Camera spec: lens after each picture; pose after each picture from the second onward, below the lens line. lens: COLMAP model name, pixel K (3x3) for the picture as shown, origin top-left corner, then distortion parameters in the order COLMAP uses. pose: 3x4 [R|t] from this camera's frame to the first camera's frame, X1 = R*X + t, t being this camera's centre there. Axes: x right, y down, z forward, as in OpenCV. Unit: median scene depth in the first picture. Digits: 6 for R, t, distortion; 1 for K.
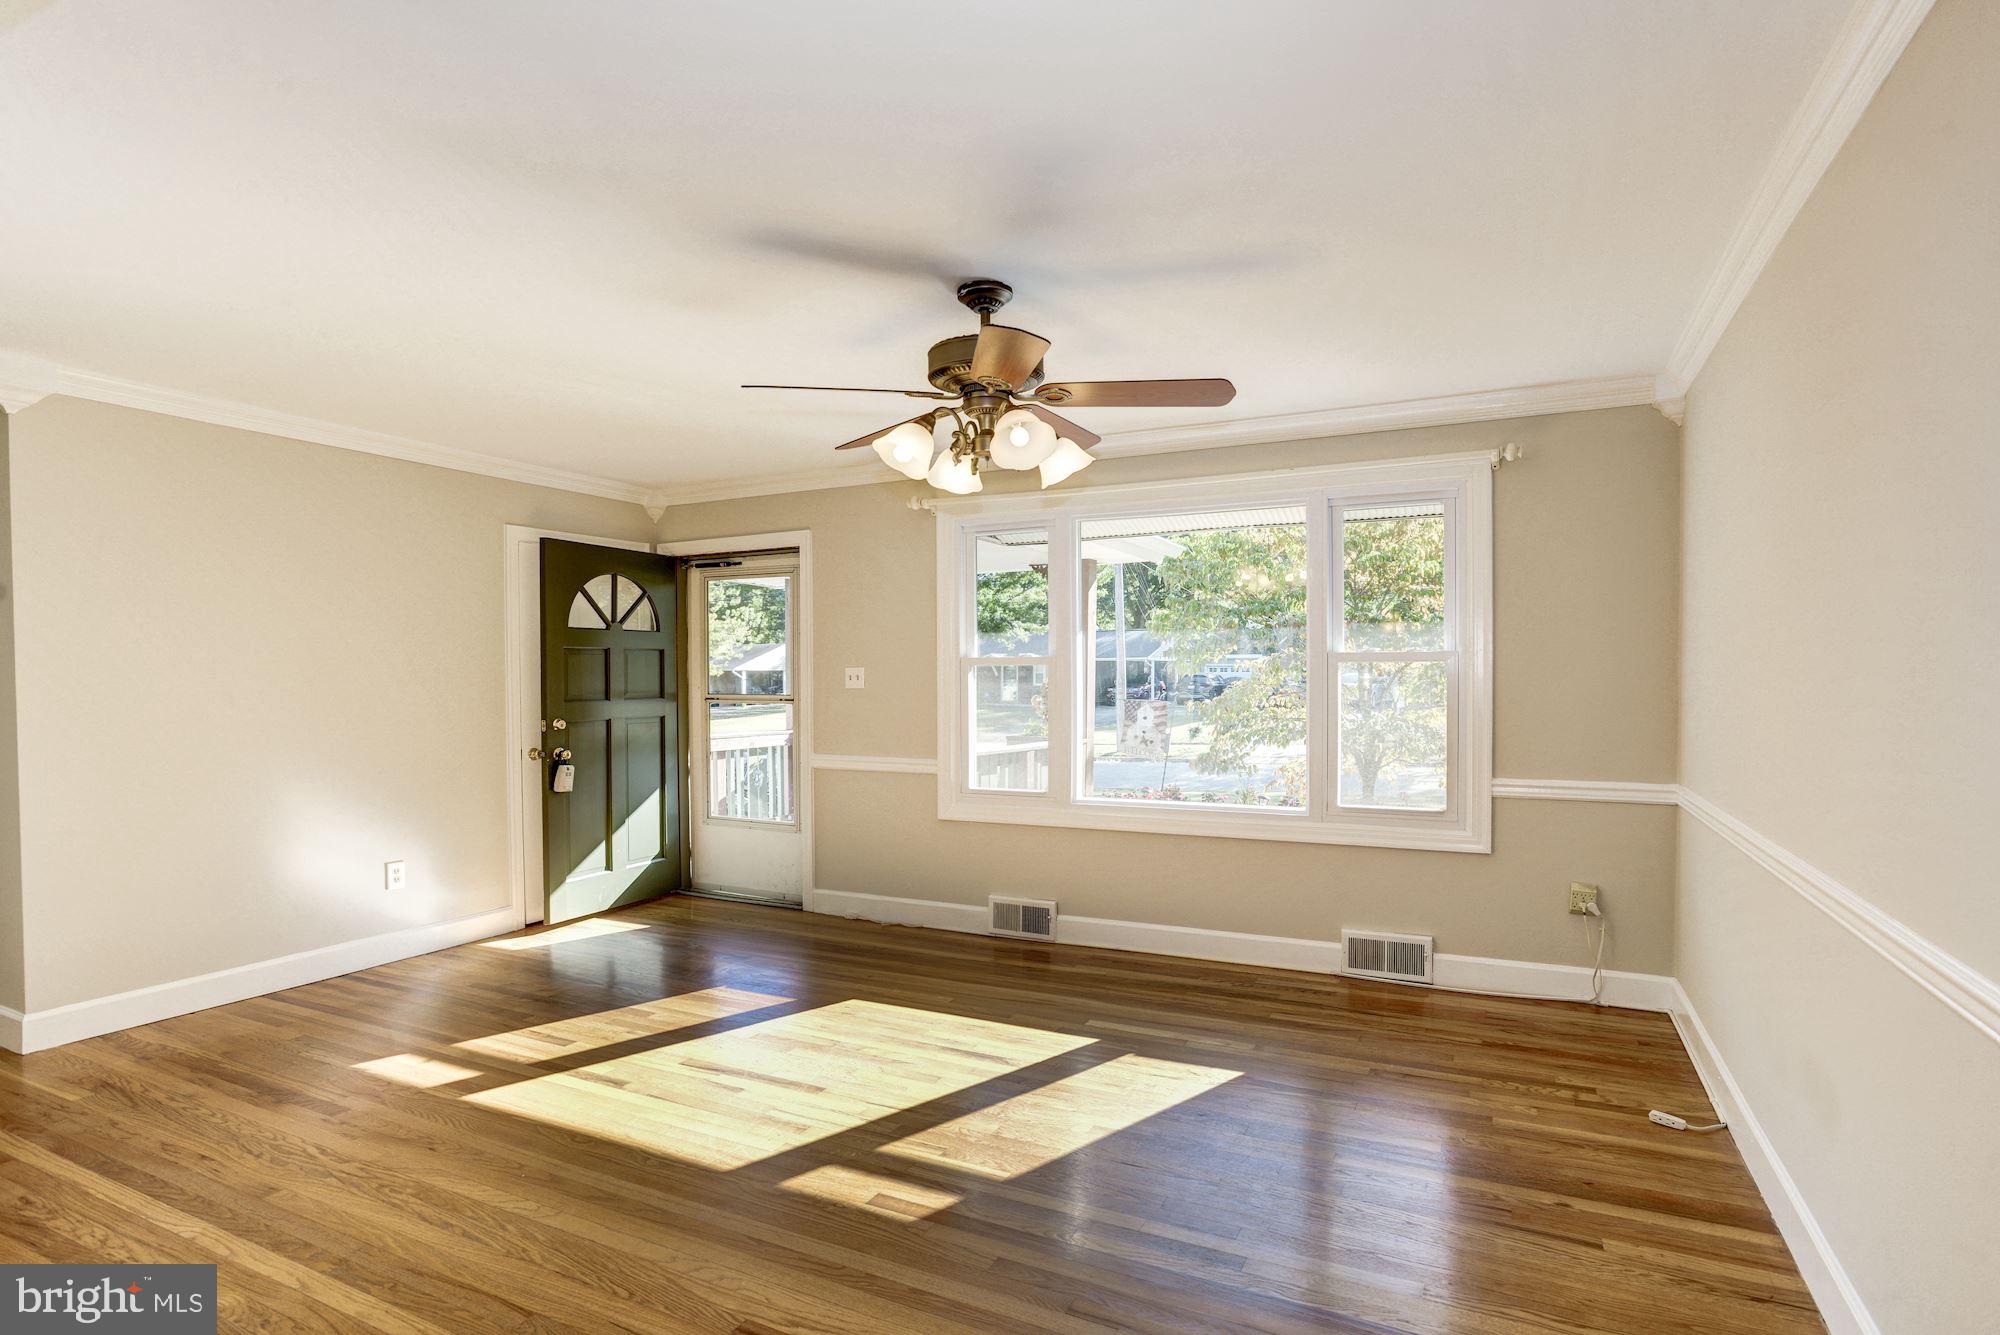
lens RADIAL K [[960.3, 0, 980.3], [0, 960.3, 695.5], [0, 0, 1]] dist [-0.038895, 0.009939]
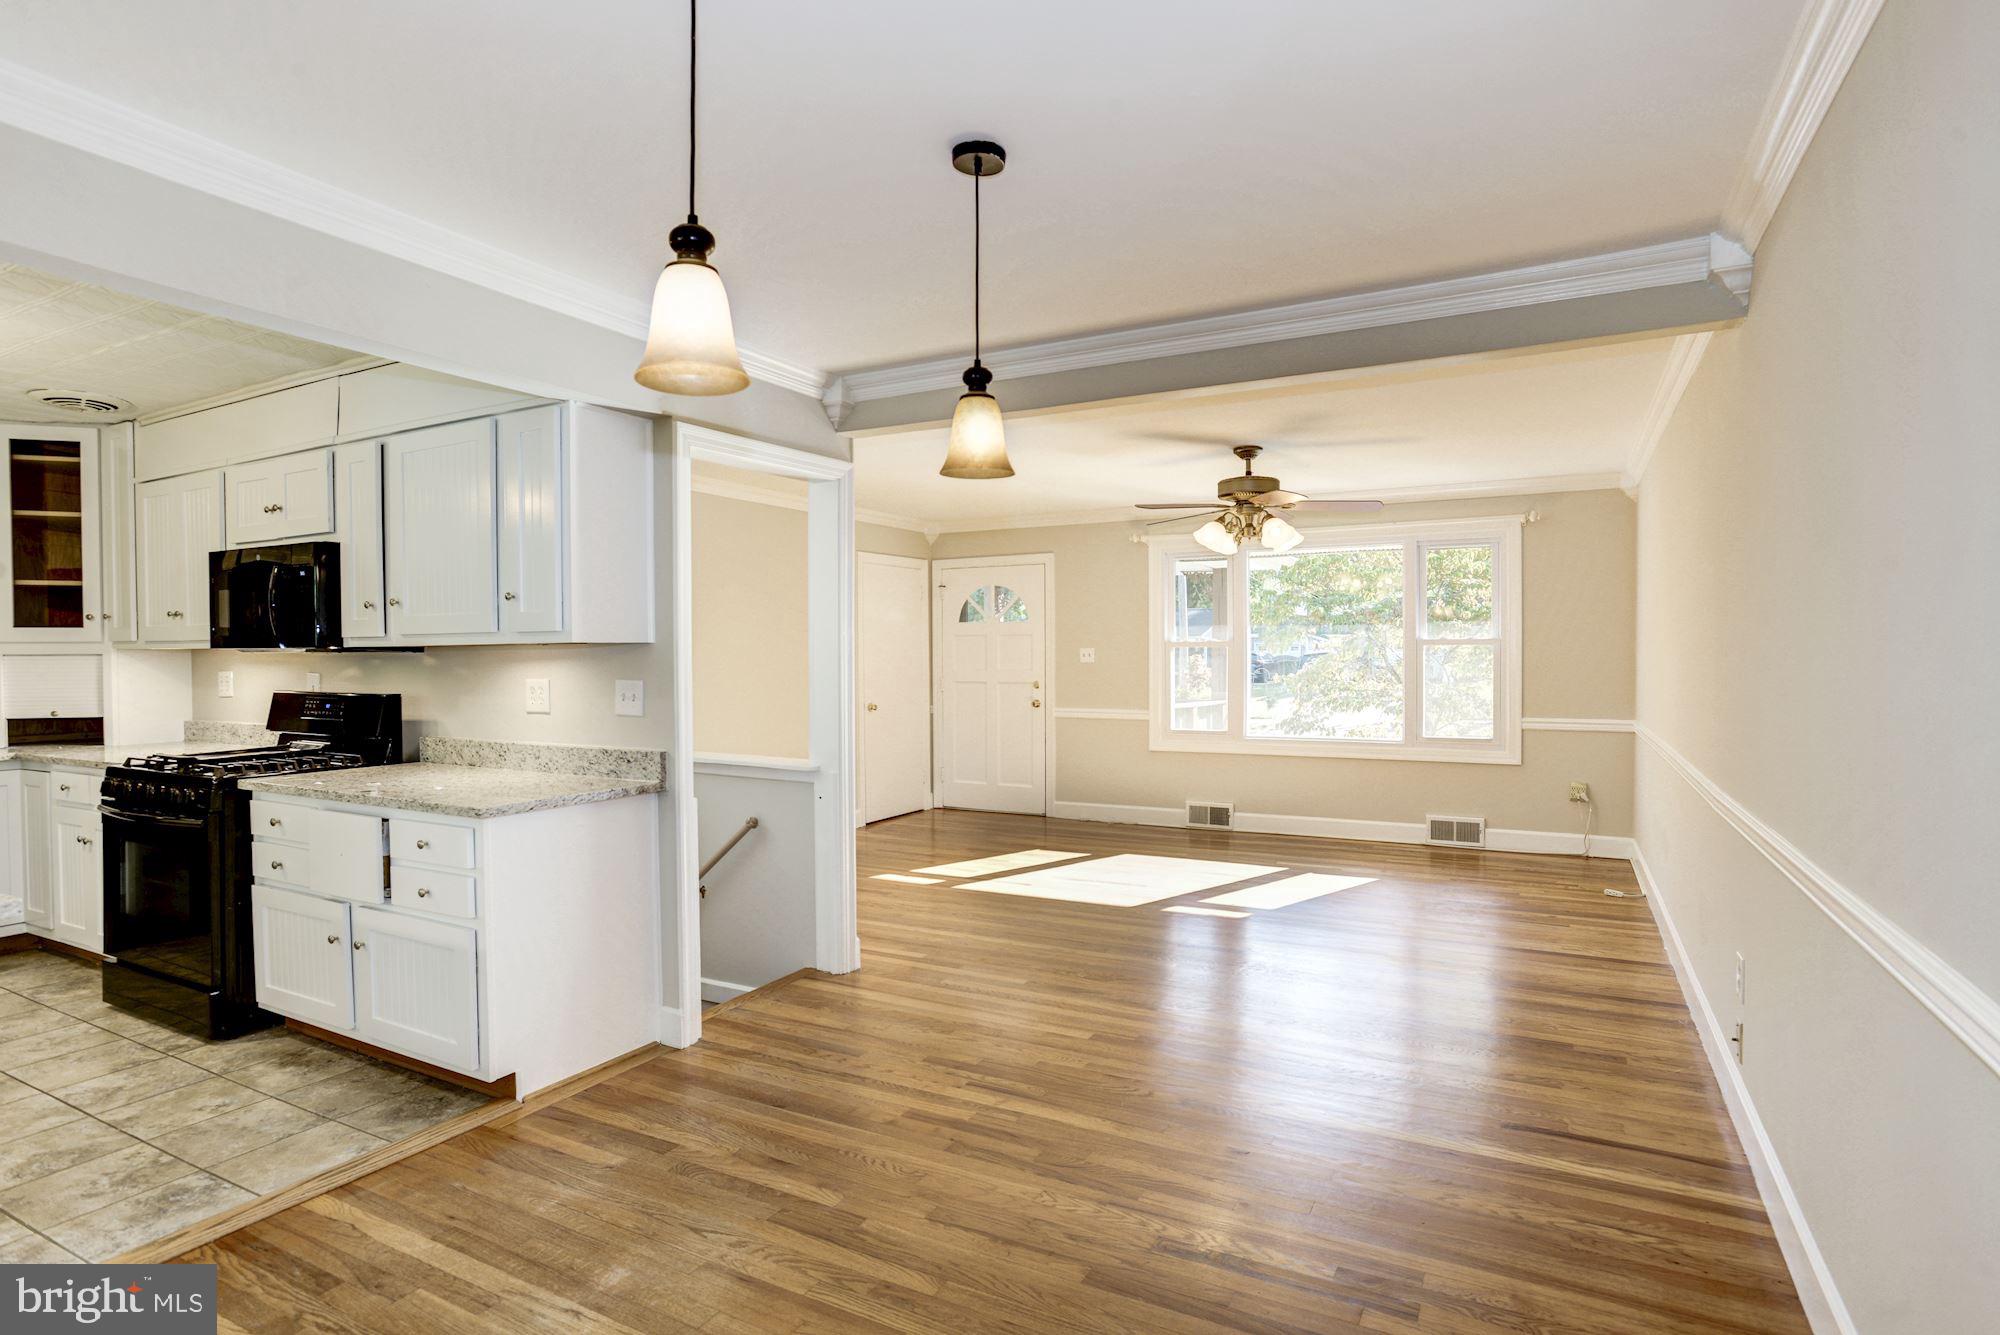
lens RADIAL K [[995.9, 0, 990.9], [0, 995.9, 667.9], [0, 0, 1]] dist [-0.030963, -0.000467]
pose [[0.999915, 0.001660, -0.012916, -0.339497], [-0.001736, 0.999981, -0.005874, 0.013551], [0.012906, 0.005896, 0.999899, -0.685367]]
